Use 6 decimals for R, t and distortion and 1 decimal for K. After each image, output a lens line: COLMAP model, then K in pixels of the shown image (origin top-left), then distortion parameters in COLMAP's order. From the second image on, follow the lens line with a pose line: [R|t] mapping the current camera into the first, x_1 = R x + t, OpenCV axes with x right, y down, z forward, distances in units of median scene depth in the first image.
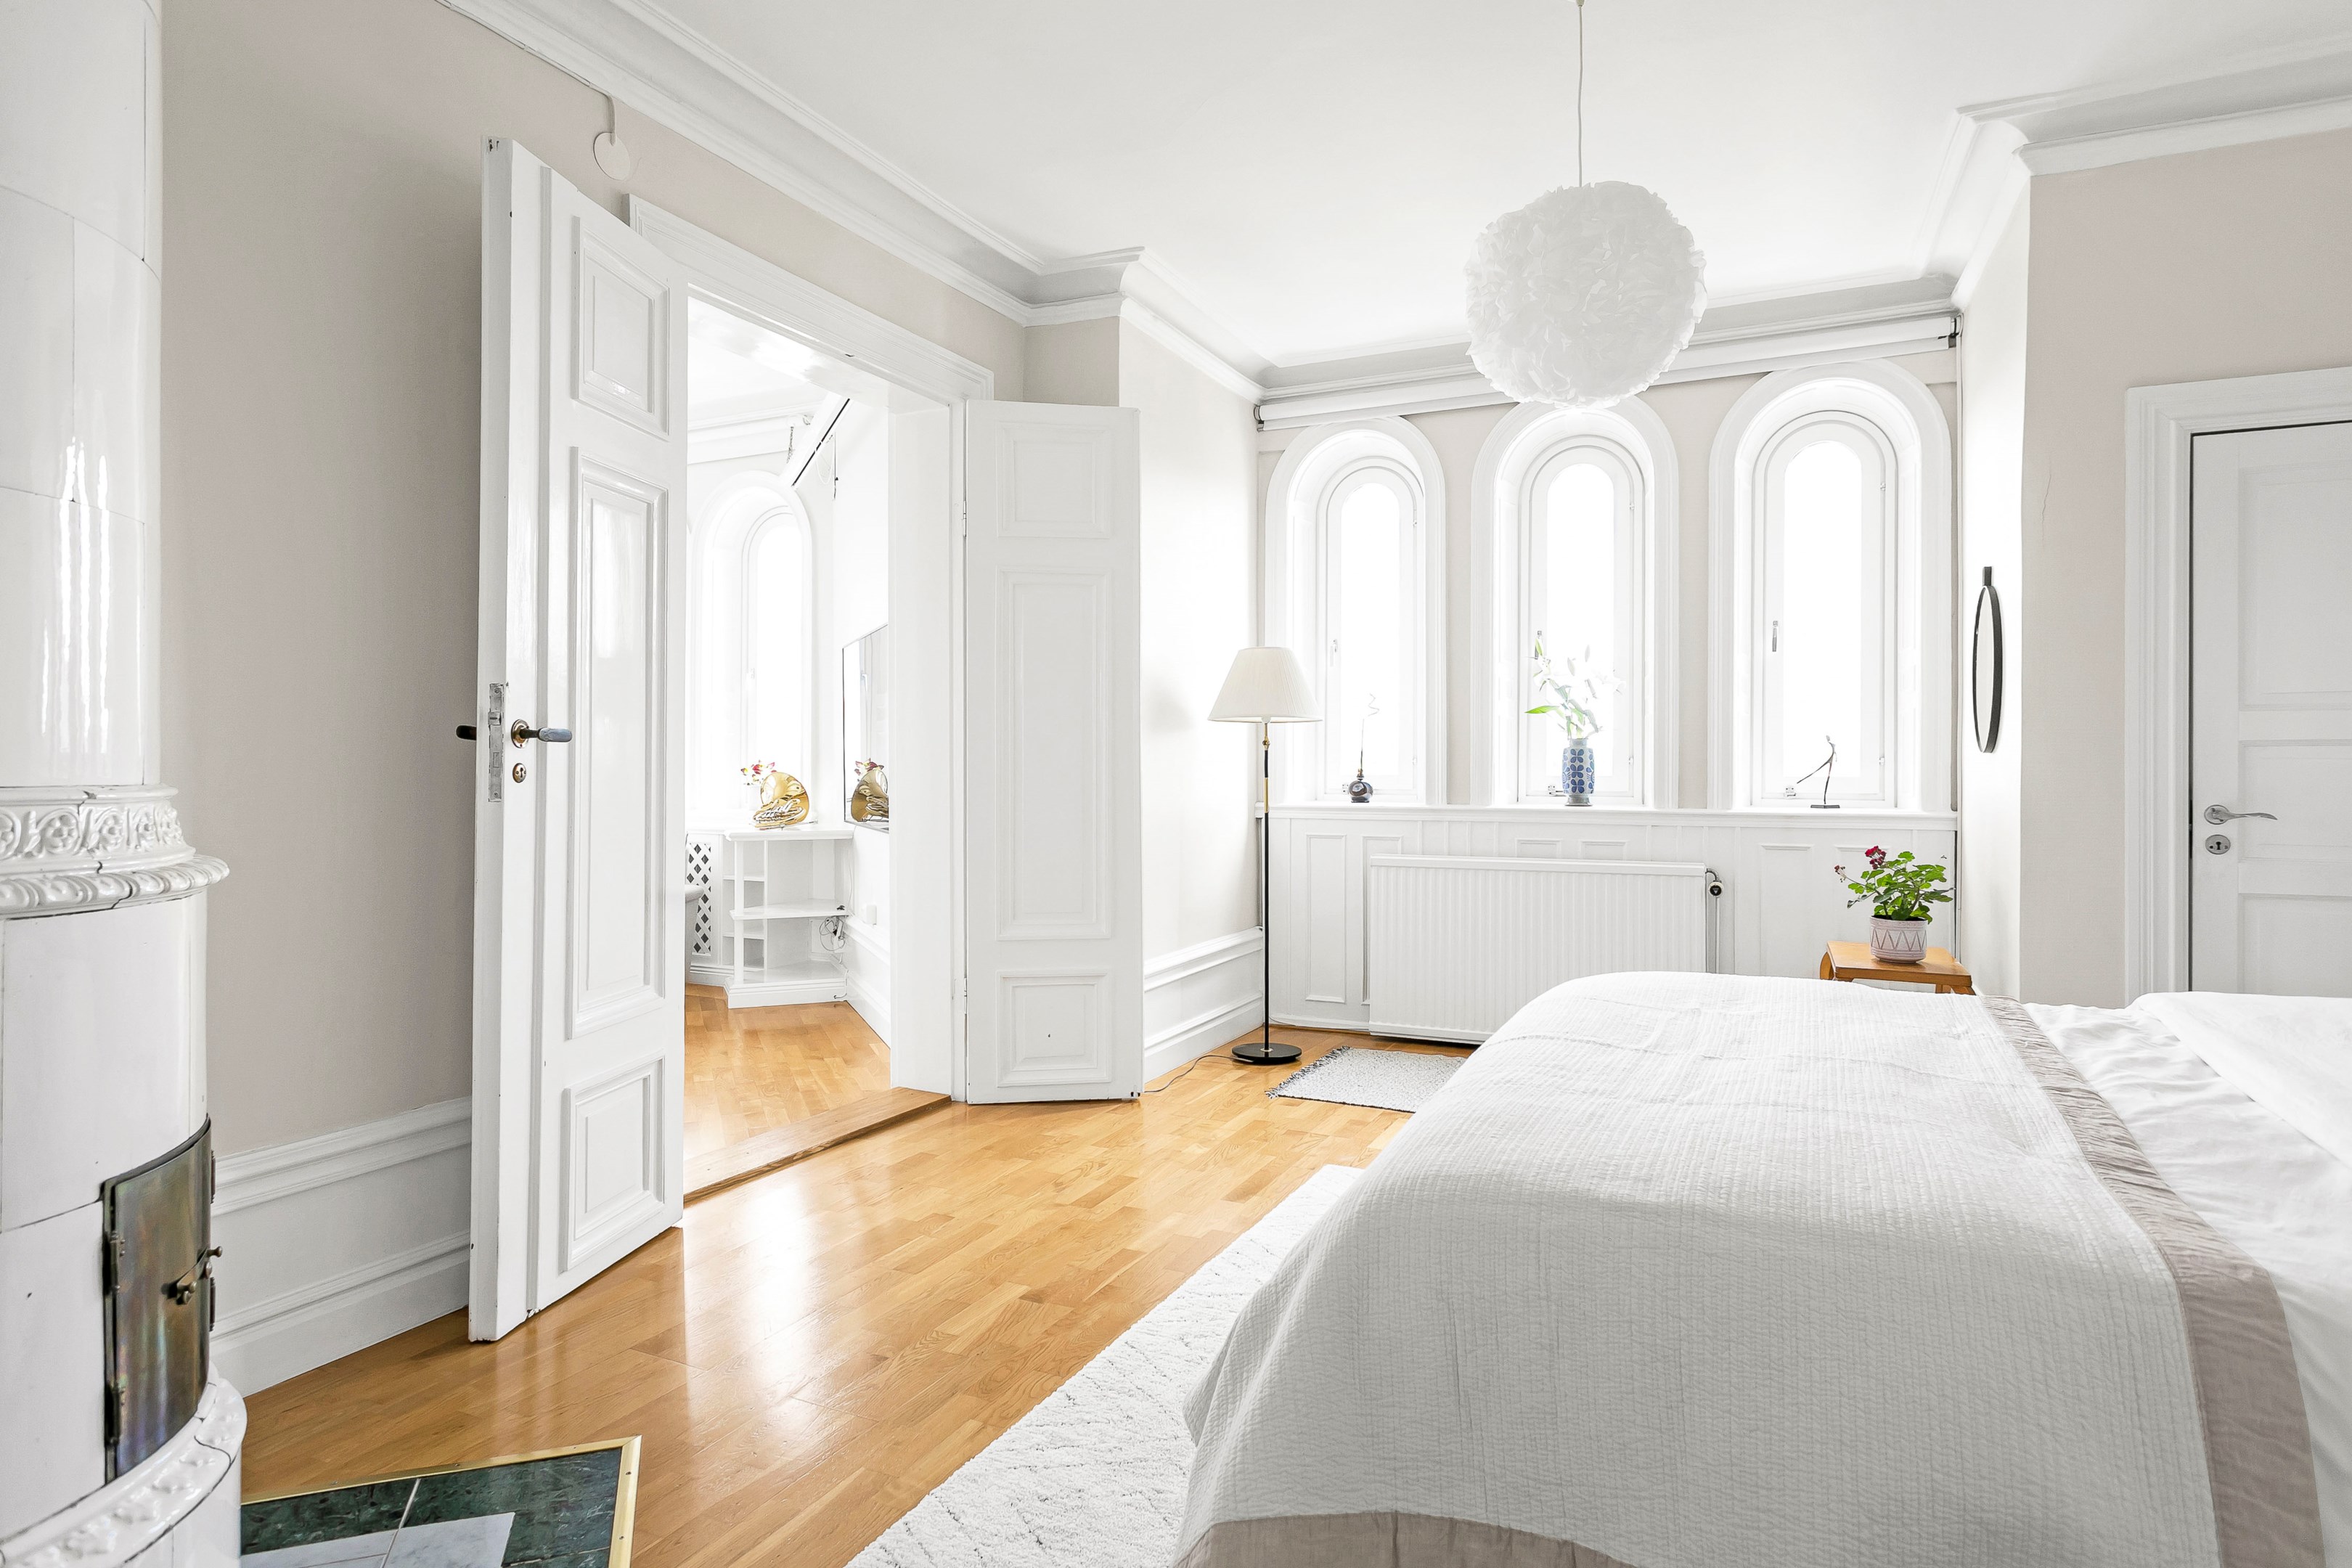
lens RADIAL K [[1306.7, 0, 1172.8], [0, 1306.7, 760.9], [0, 0, 1]] dist [0.000265, 0.003194]
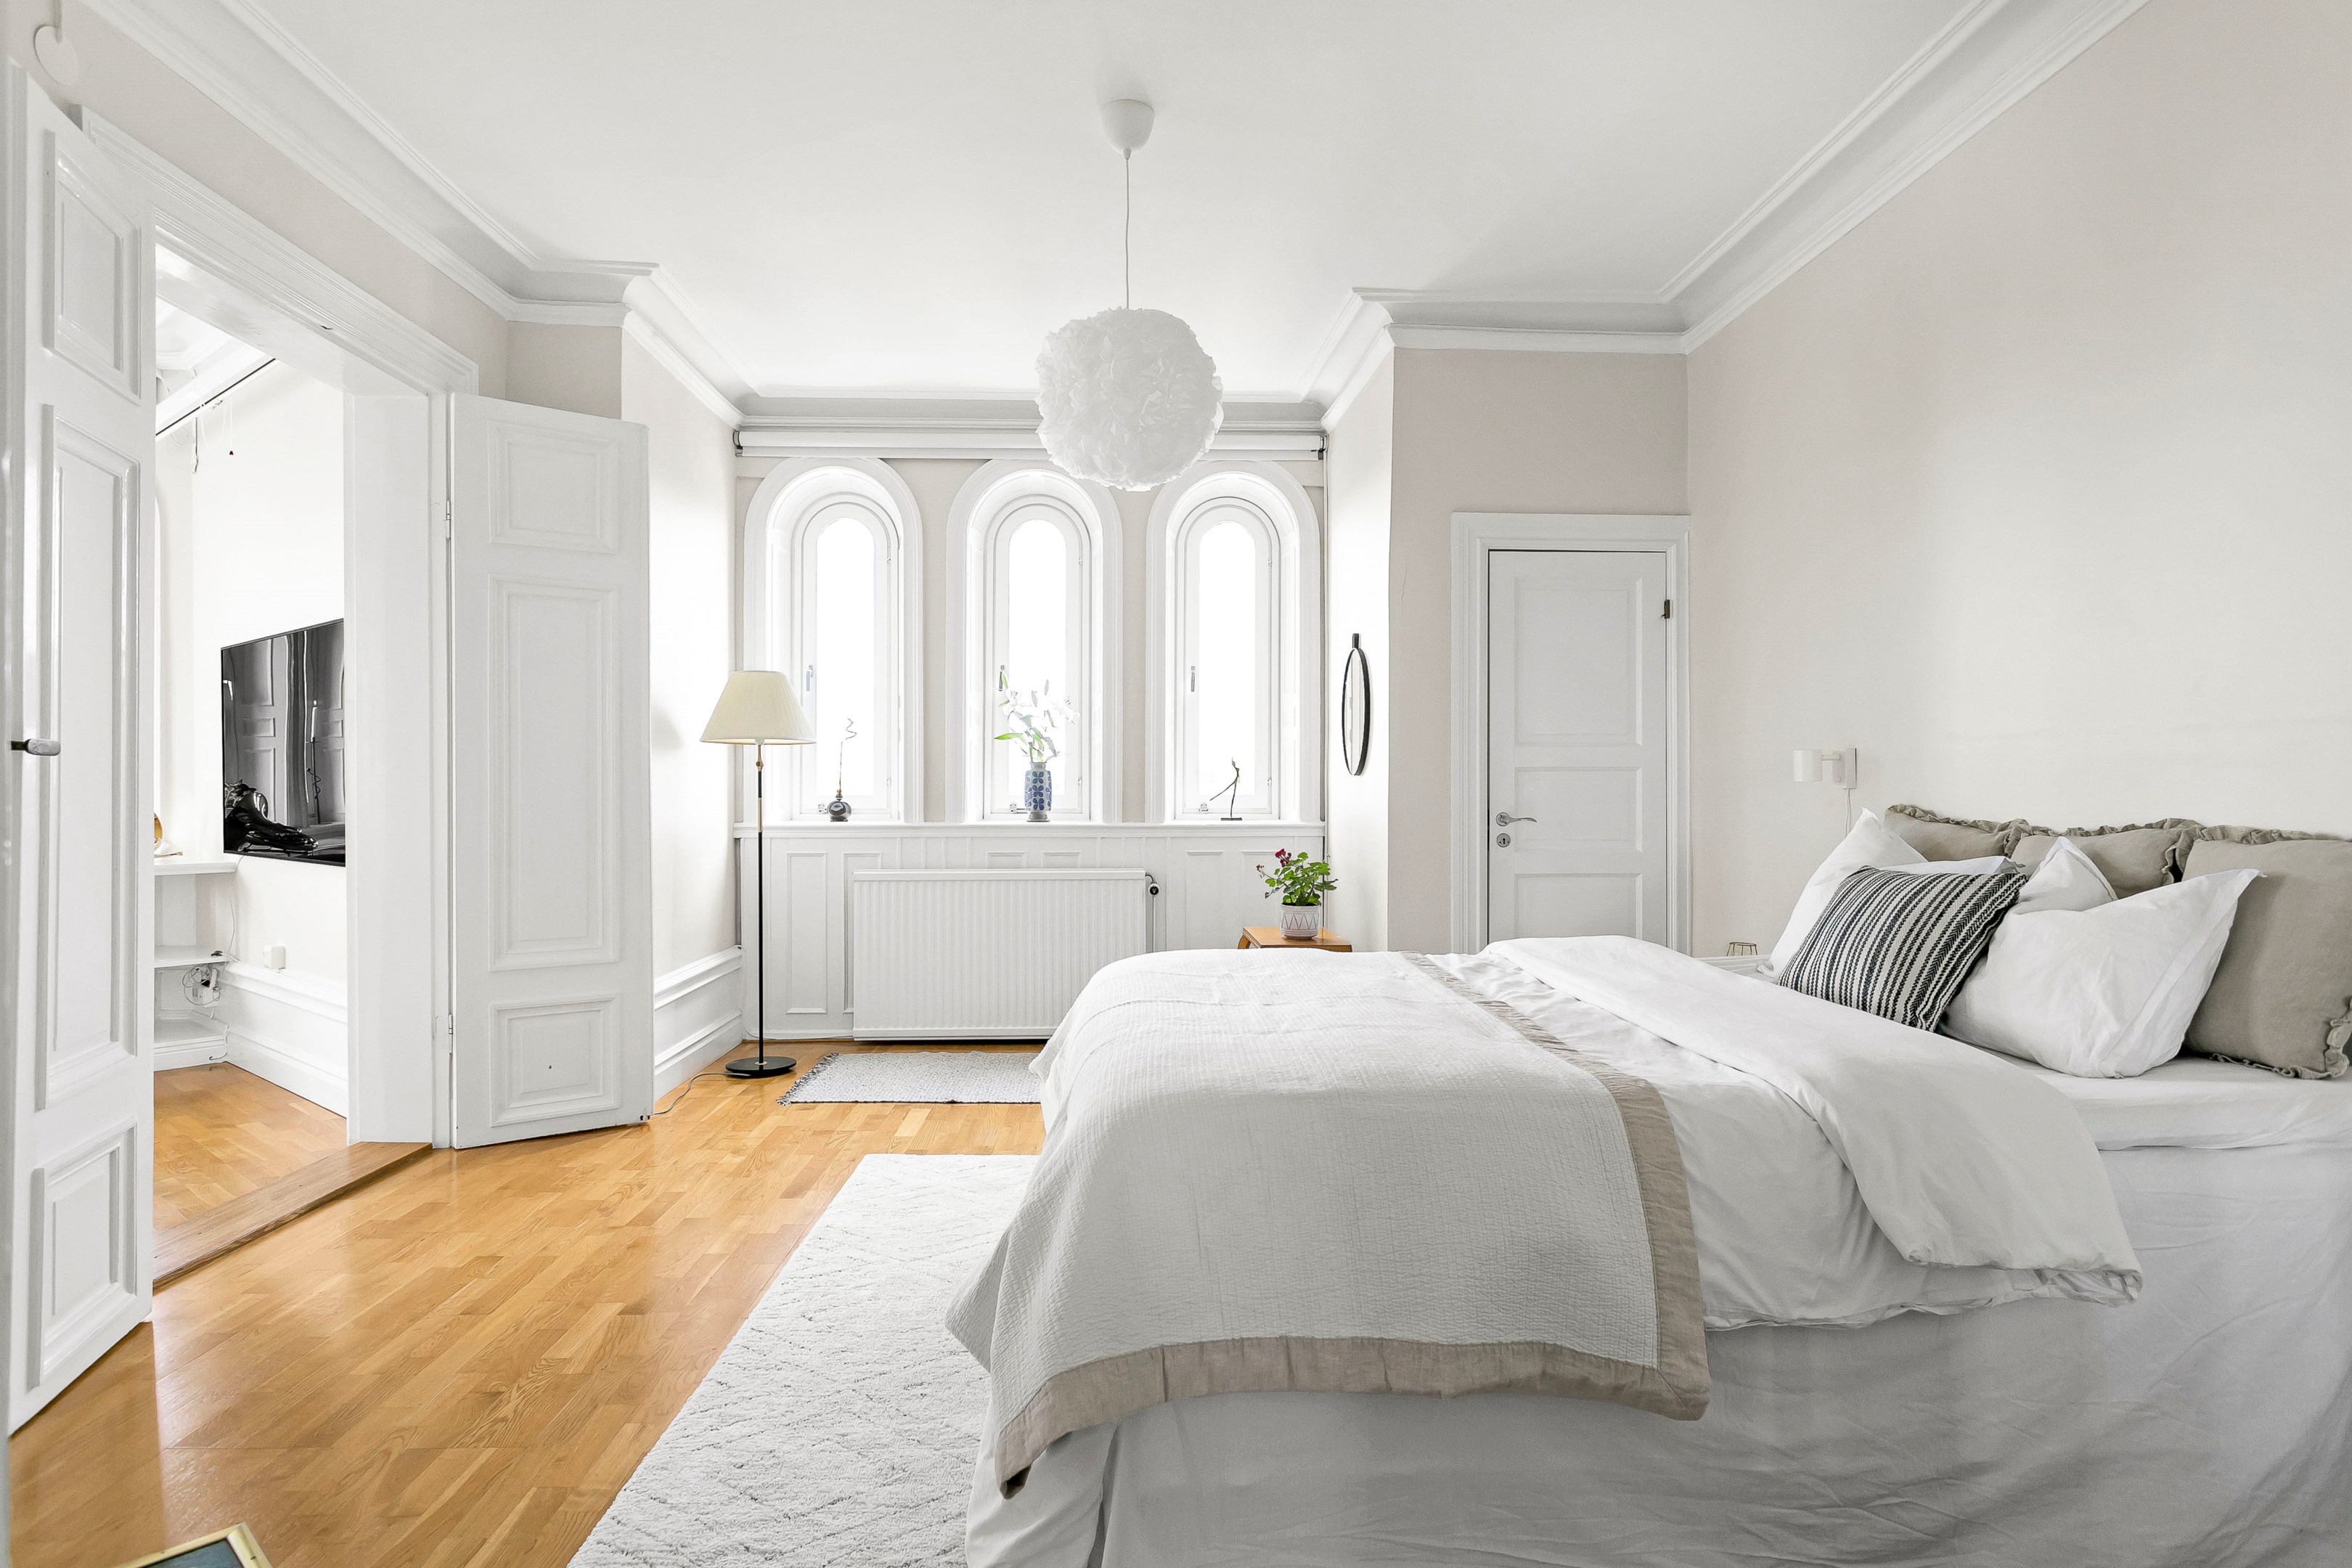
lens RADIAL K [[1280.2, 0, 1176.0], [0, 1280.2, 784.0], [0, 0, 1]] dist [-0.000195, 0.003451]
pose [[0.882083, 0.000212, 0.471094, -0.139838], [-0.000127, 1.000000, -0.000214, 0.002680], [-0.471094, 0.000129, 0.882083, -0.047900]]
